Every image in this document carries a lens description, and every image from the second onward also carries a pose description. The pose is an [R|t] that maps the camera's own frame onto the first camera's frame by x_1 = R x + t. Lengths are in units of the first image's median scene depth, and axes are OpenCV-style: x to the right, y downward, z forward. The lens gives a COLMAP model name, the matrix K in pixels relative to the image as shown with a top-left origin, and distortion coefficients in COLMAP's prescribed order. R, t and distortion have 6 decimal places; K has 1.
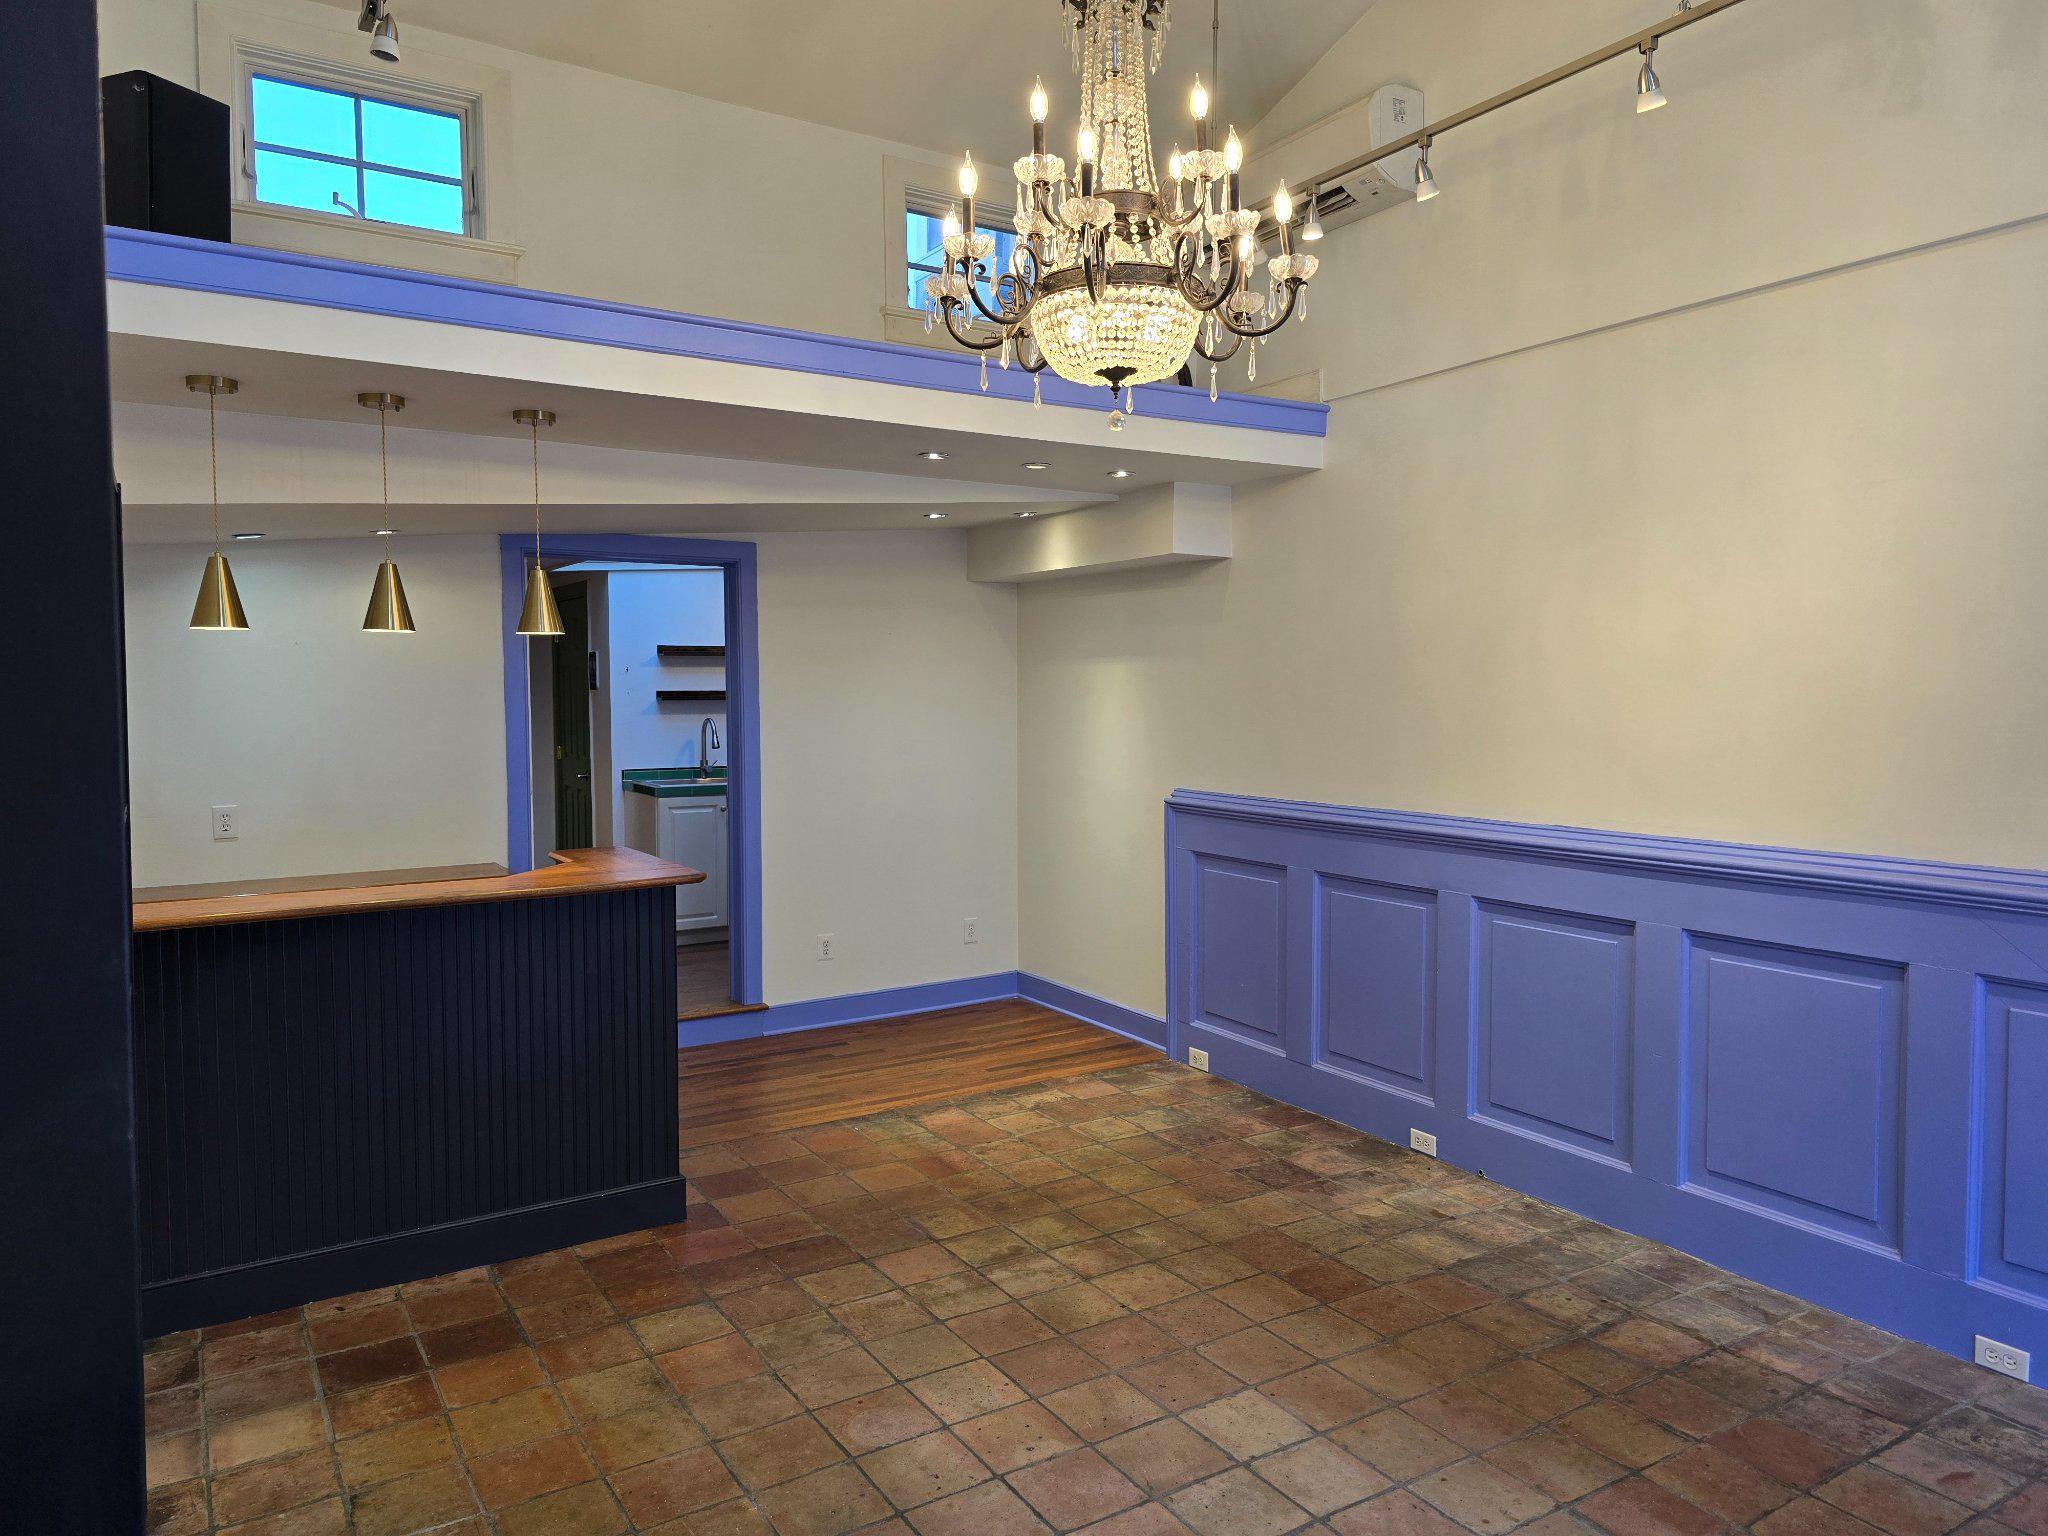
lens RADIAL K [[1379.2, 0, 1060.8], [0, 1379.2, 746.5], [0, 0, 1]] dist [0.049606, -0.030088]
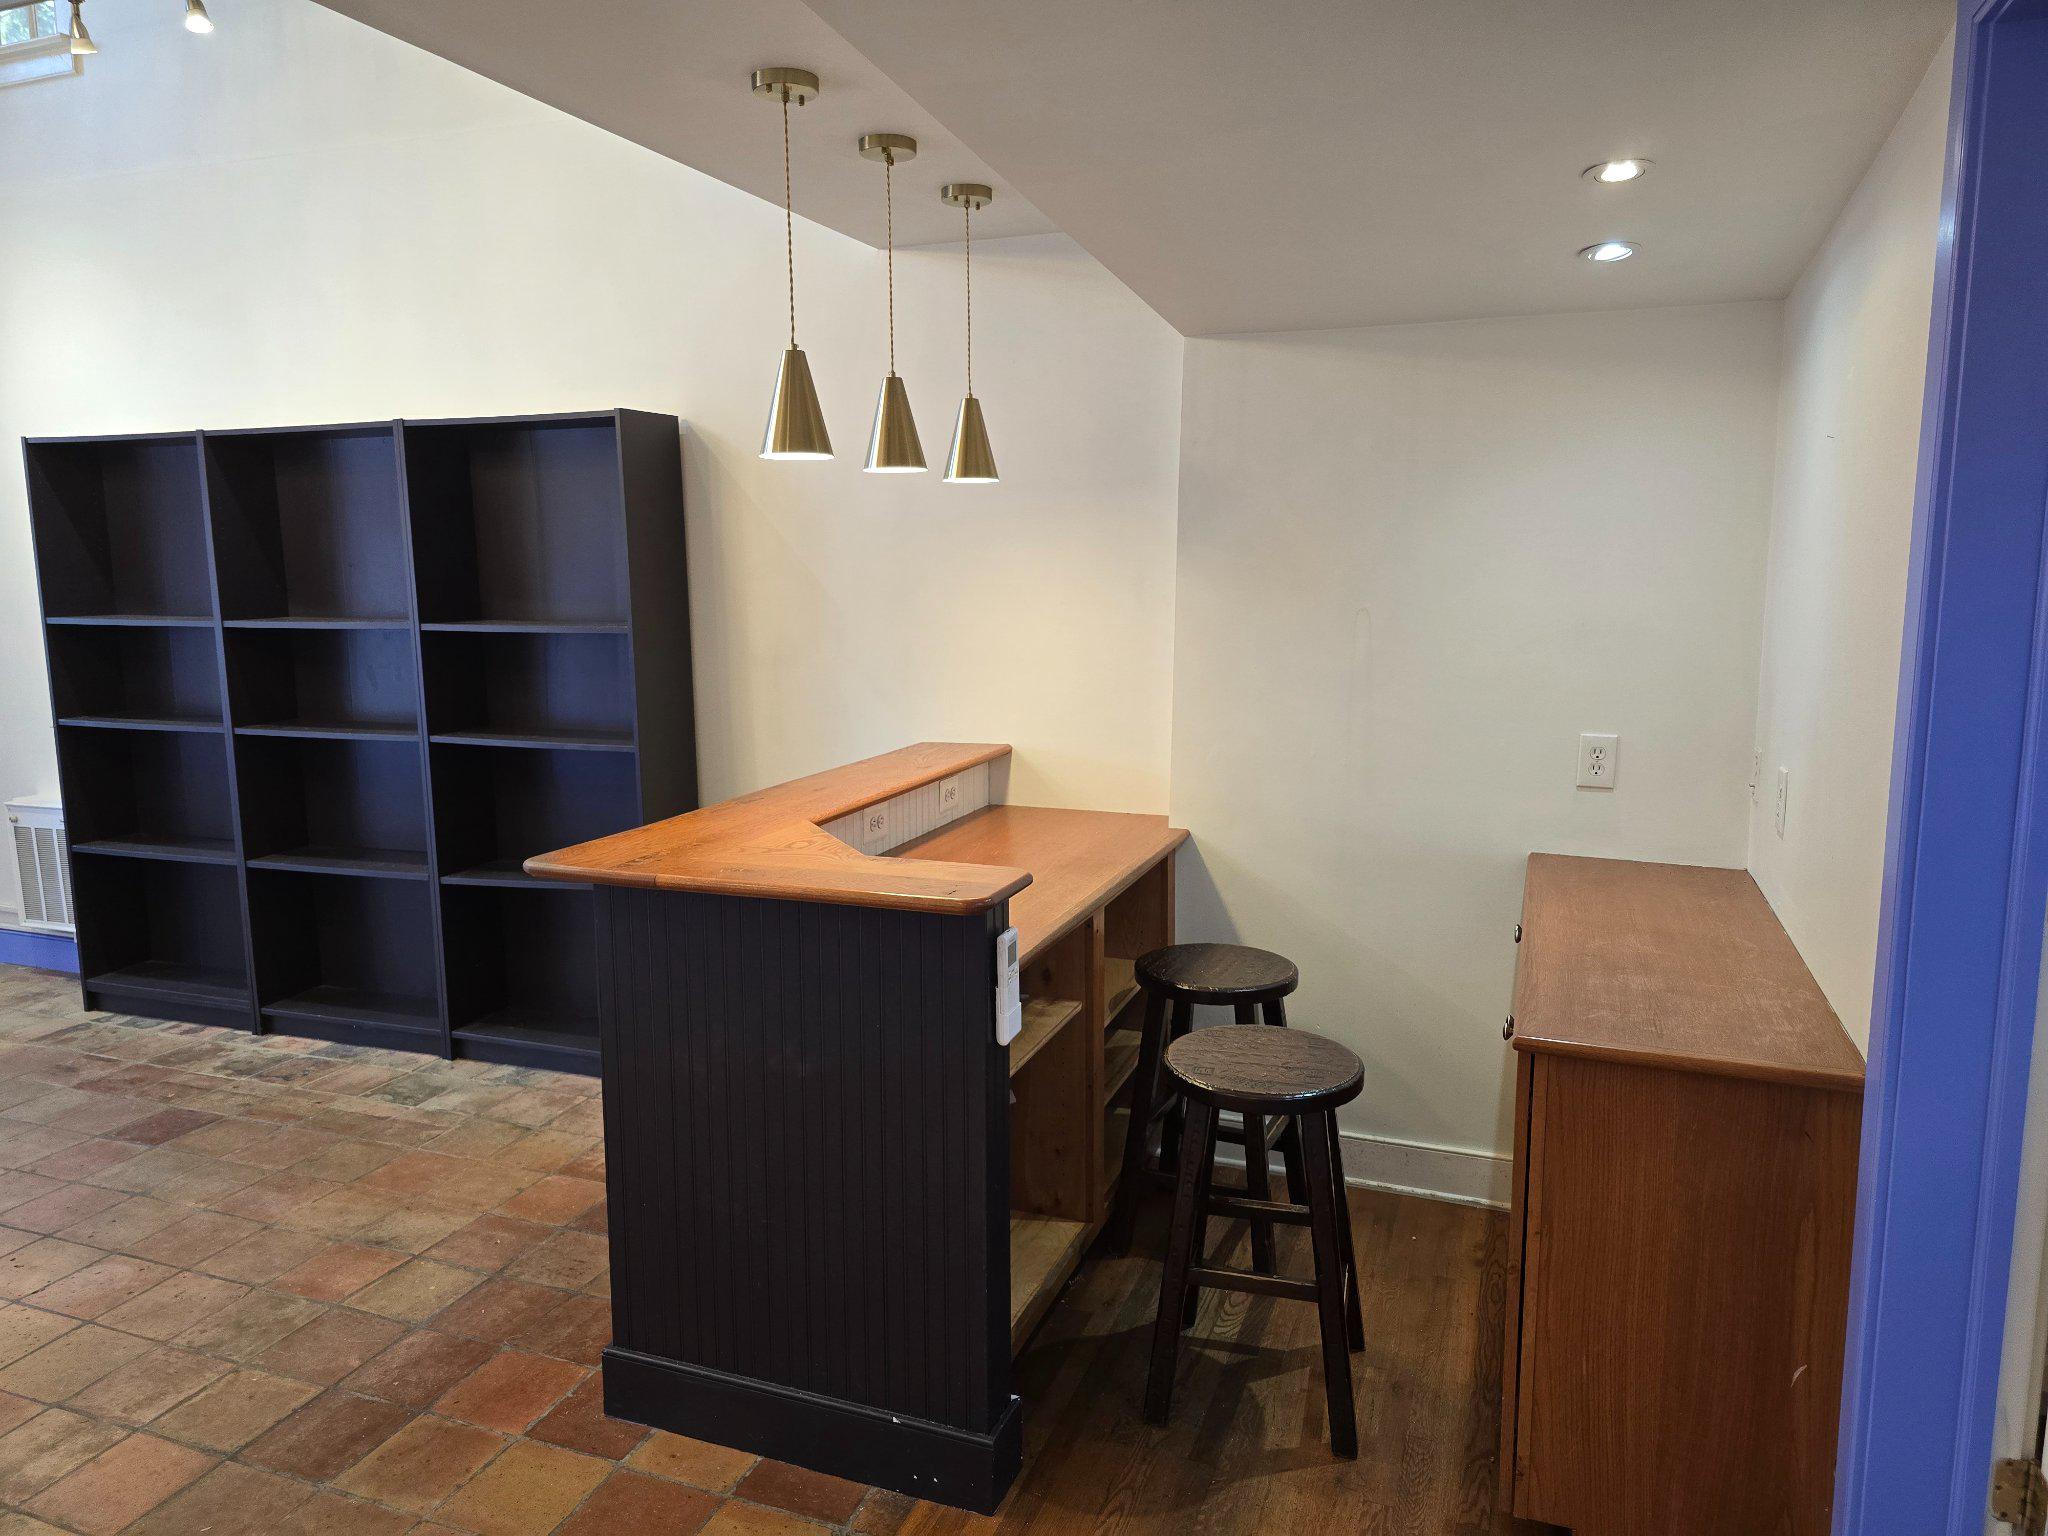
lens RADIAL K [[1379.2, 0, 1008.9], [0, 1379.2, 771.6], [0, 0, 1]] dist [0.049606, -0.030088]
pose [[-0.814332, 0.098842, -0.571921, -0.096627], [-0.017662, 0.980716, 0.194641, -0.070729], [0.580131, 0.168603, -0.796882, 1.684961]]
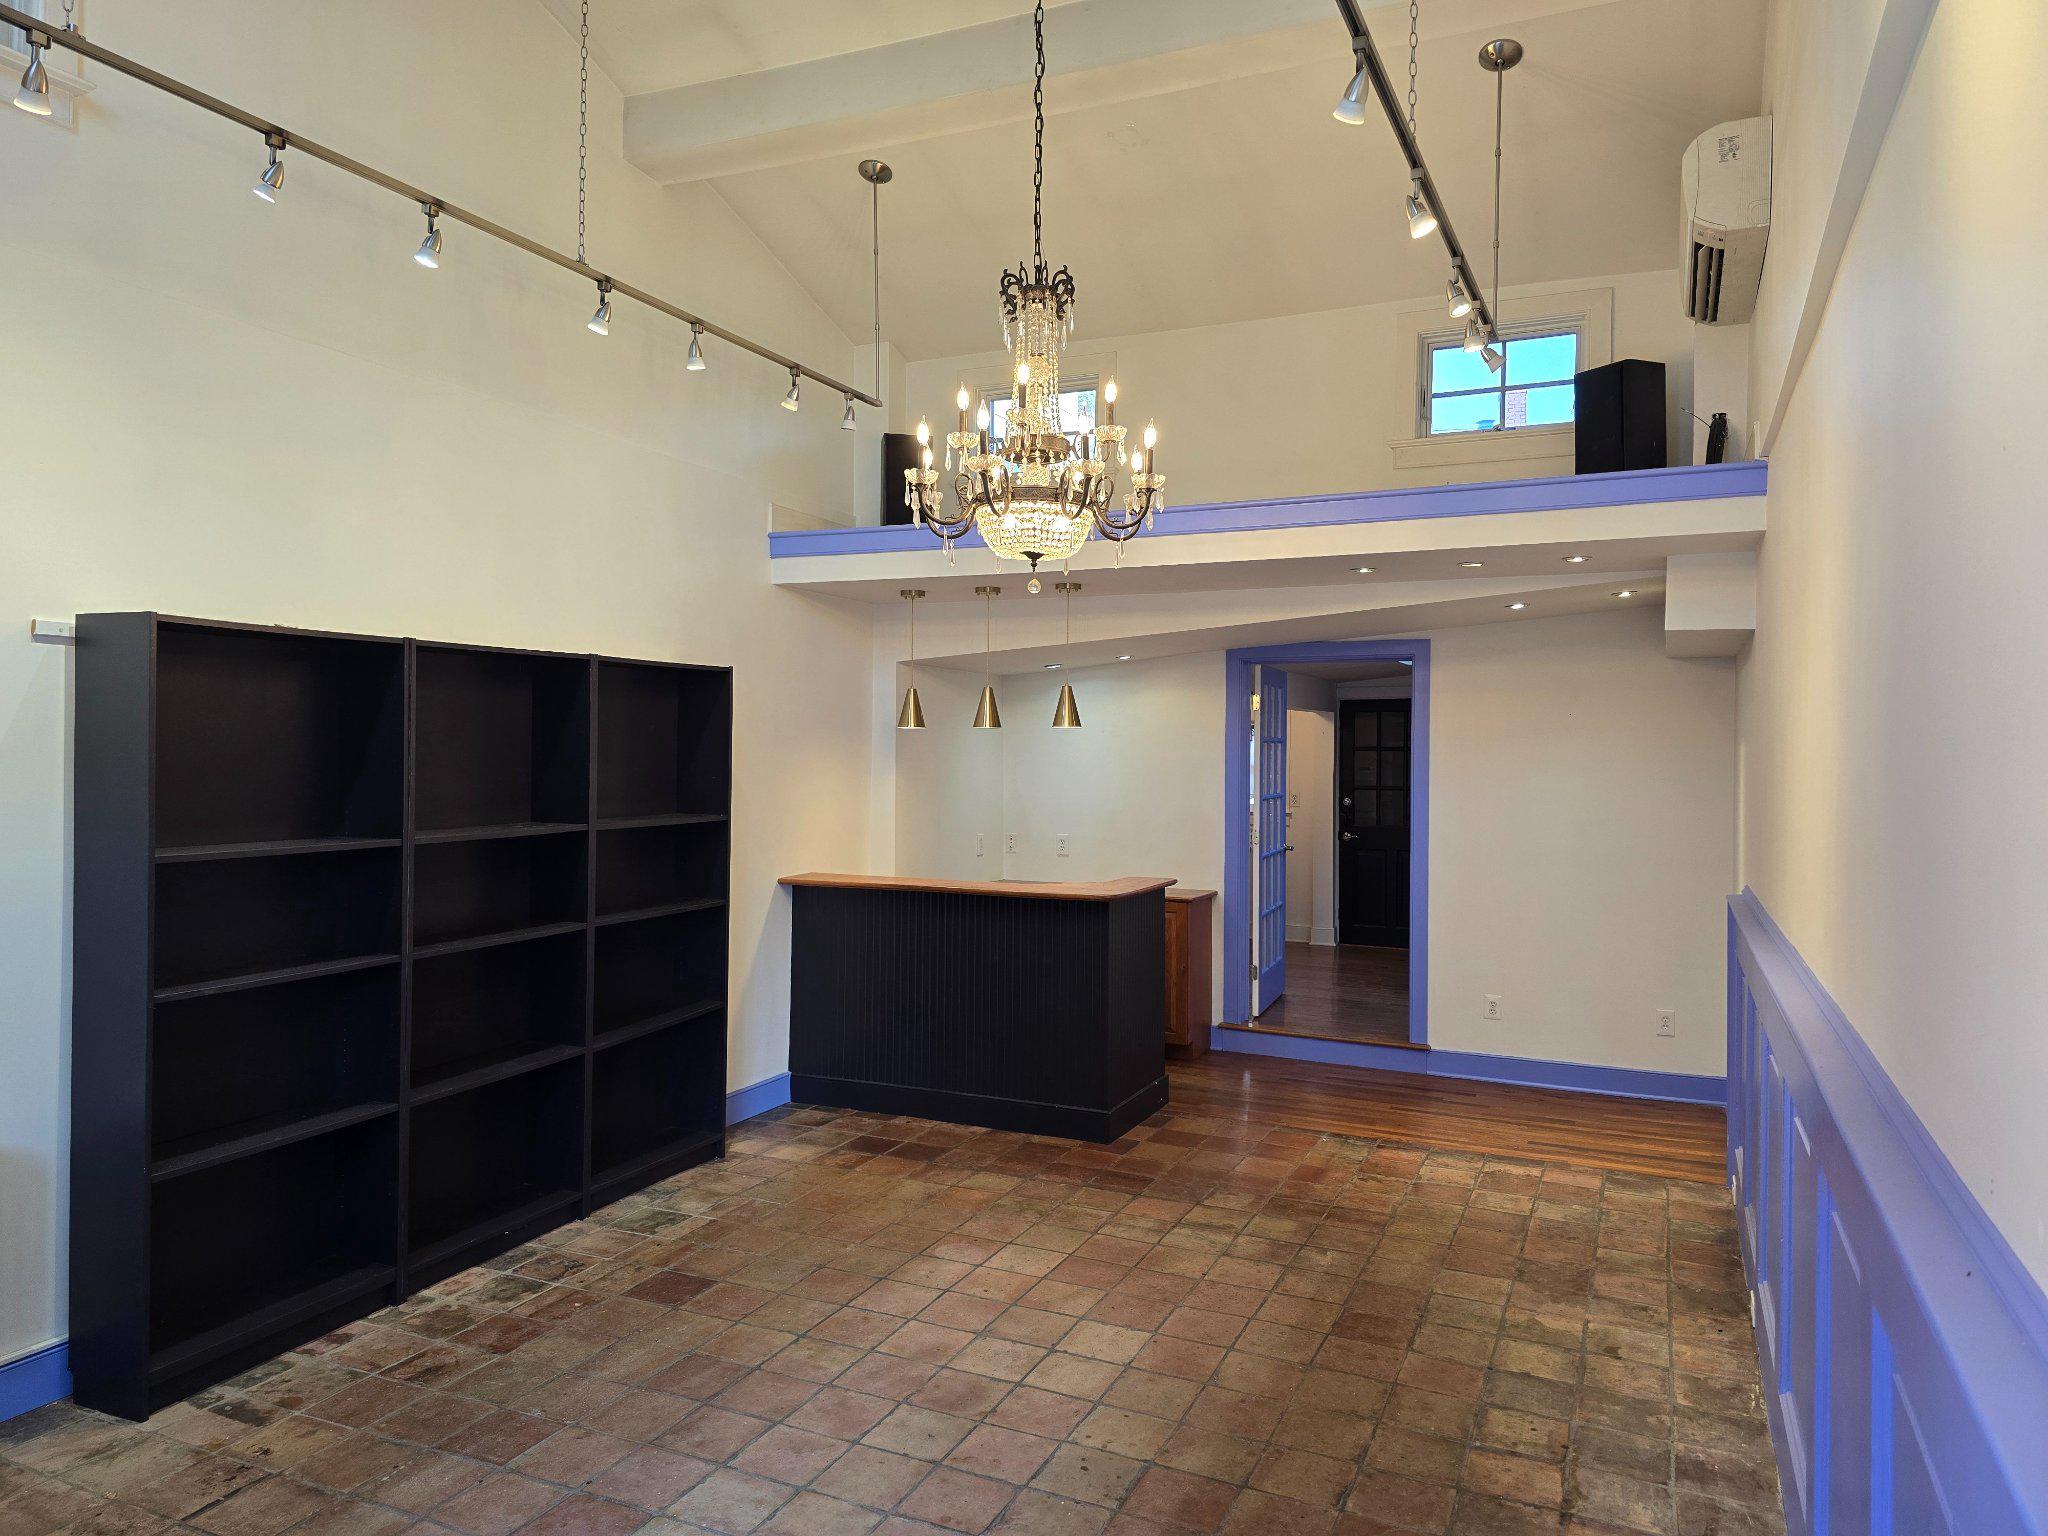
lens RADIAL K [[1379.2, 0, 1025.9], [0, 1379.2, 751.5], [0, 0, 1]] dist [0.049606, -0.030088]
pose [[0.538557, 0.008941, -0.842542, 0.928436], [-0.049461, 0.998555, -0.021020, -0.022848], [0.841136, 0.052994, 0.538221, 0.171727]]
